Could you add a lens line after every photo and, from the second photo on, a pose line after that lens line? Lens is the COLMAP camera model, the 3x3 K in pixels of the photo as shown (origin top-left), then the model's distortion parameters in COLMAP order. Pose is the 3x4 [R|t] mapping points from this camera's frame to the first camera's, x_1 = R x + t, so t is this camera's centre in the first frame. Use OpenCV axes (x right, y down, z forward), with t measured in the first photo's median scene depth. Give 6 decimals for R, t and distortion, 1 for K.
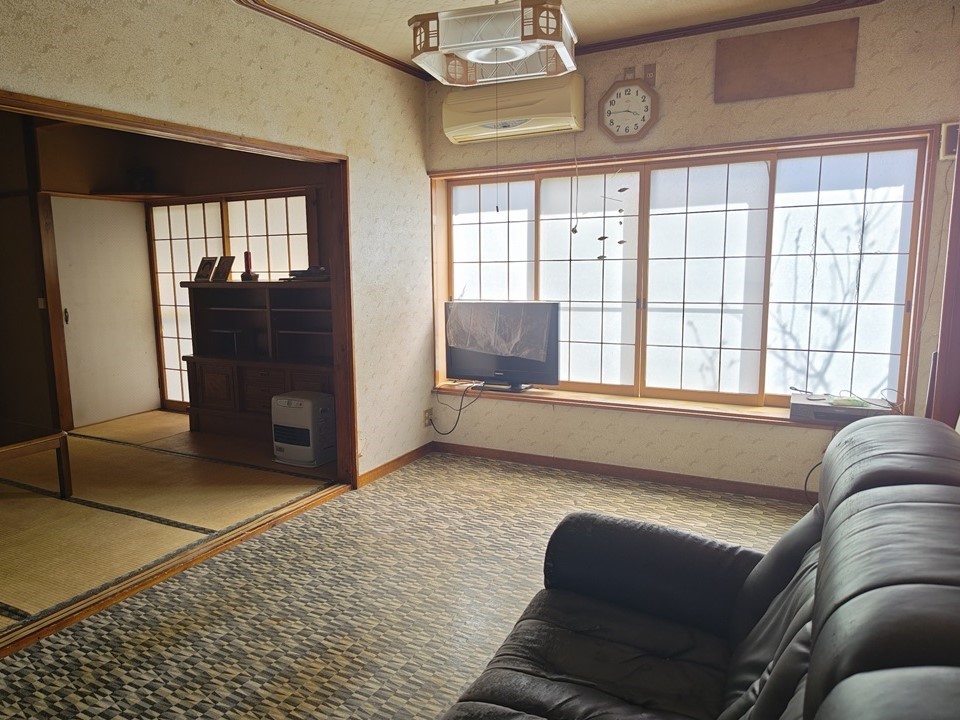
lens RADIAL K [[679.4, 0, 480.0], [0, 679.4, 360.0], [0, 0, 1]] dist [-0.008360, -0.006643]
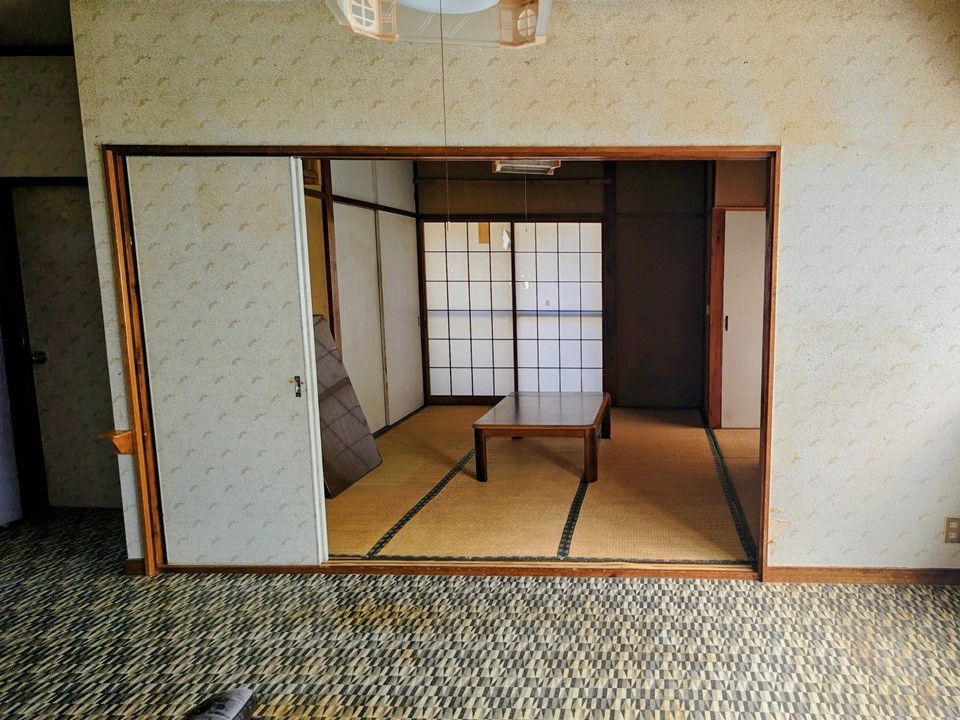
lens RADIAL K [[673.9, 0, 480.0], [0, 673.9, 360.0], [0, 0, 1]] dist [0.007377, 0.002330]
pose [[0.453514, 0.136444, -0.880743, 0.362146], [-0.144699, 0.986373, 0.078299, -0.081431], [0.879424, 0.091933, 0.467077, 0.401269]]
